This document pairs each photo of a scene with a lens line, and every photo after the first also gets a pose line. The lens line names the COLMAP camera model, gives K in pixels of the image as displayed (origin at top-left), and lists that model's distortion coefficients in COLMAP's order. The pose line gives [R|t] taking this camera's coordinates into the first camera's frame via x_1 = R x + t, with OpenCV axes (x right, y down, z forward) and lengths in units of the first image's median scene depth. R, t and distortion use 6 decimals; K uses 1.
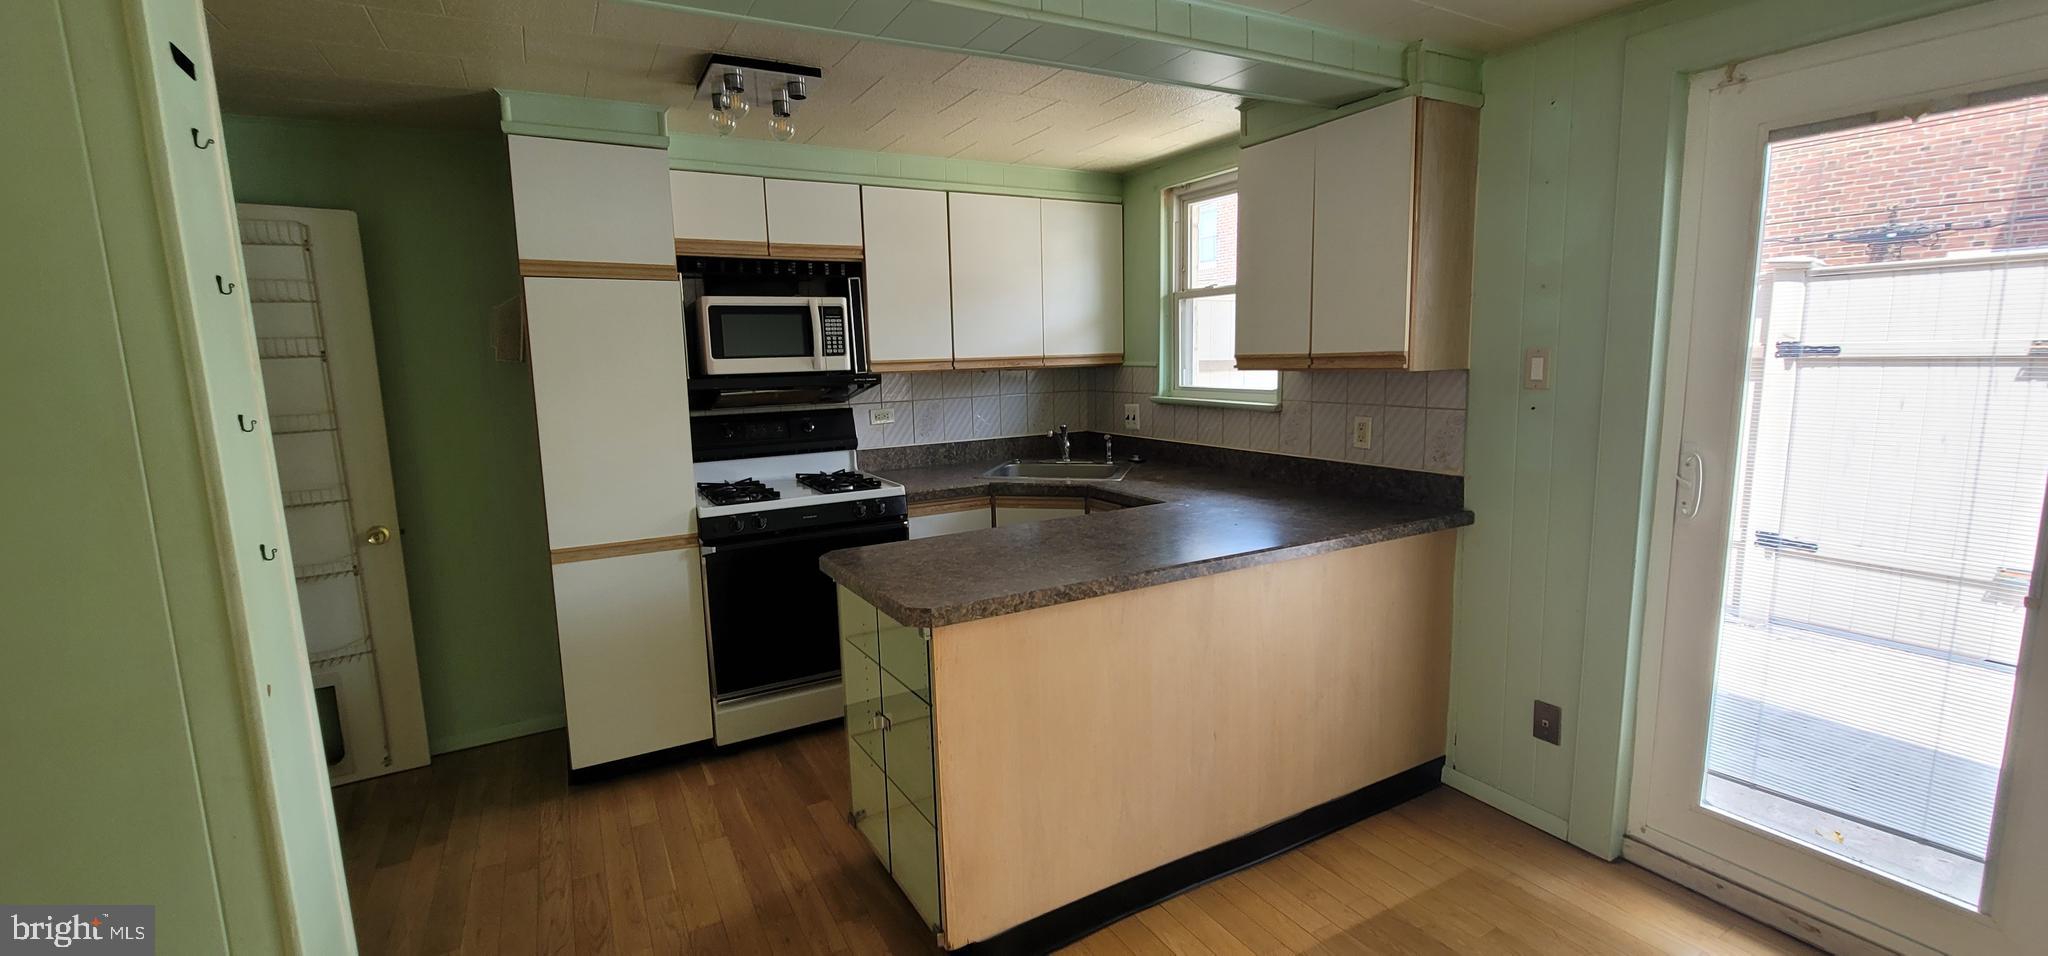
lens RADIAL K [[833.5, 0, 1014.7], [0, 833.5, 478.0], [0, 0, 1]] dist [-0.009343, 0.002116]
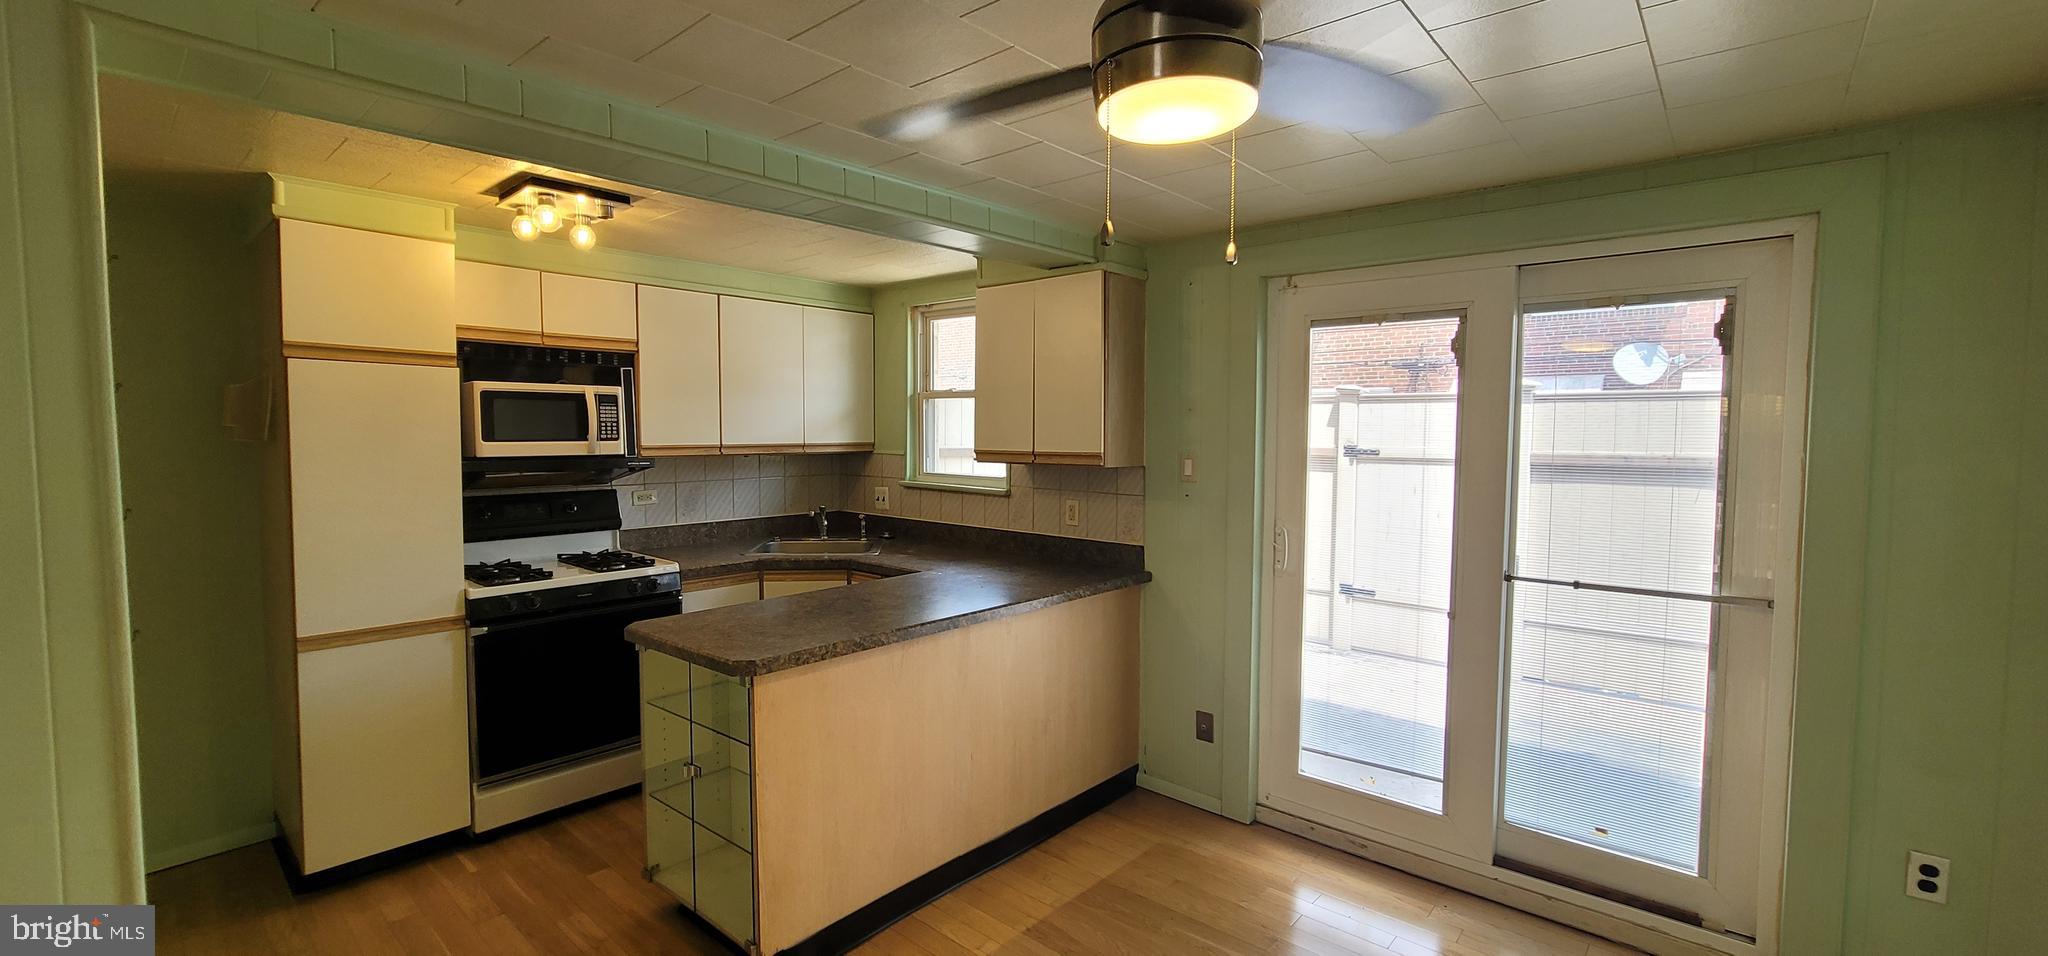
lens RADIAL K [[833.5, 0, 1016.8], [0, 833.5, 475.5], [0, 0, 1]] dist [-0.009343, 0.002116]
pose [[0.942877, 0.011791, 0.332934, -0.080821], [0.019516, 0.995702, -0.090533, 0.002411], [-0.332570, 0.091859, 0.938594, -0.161917]]
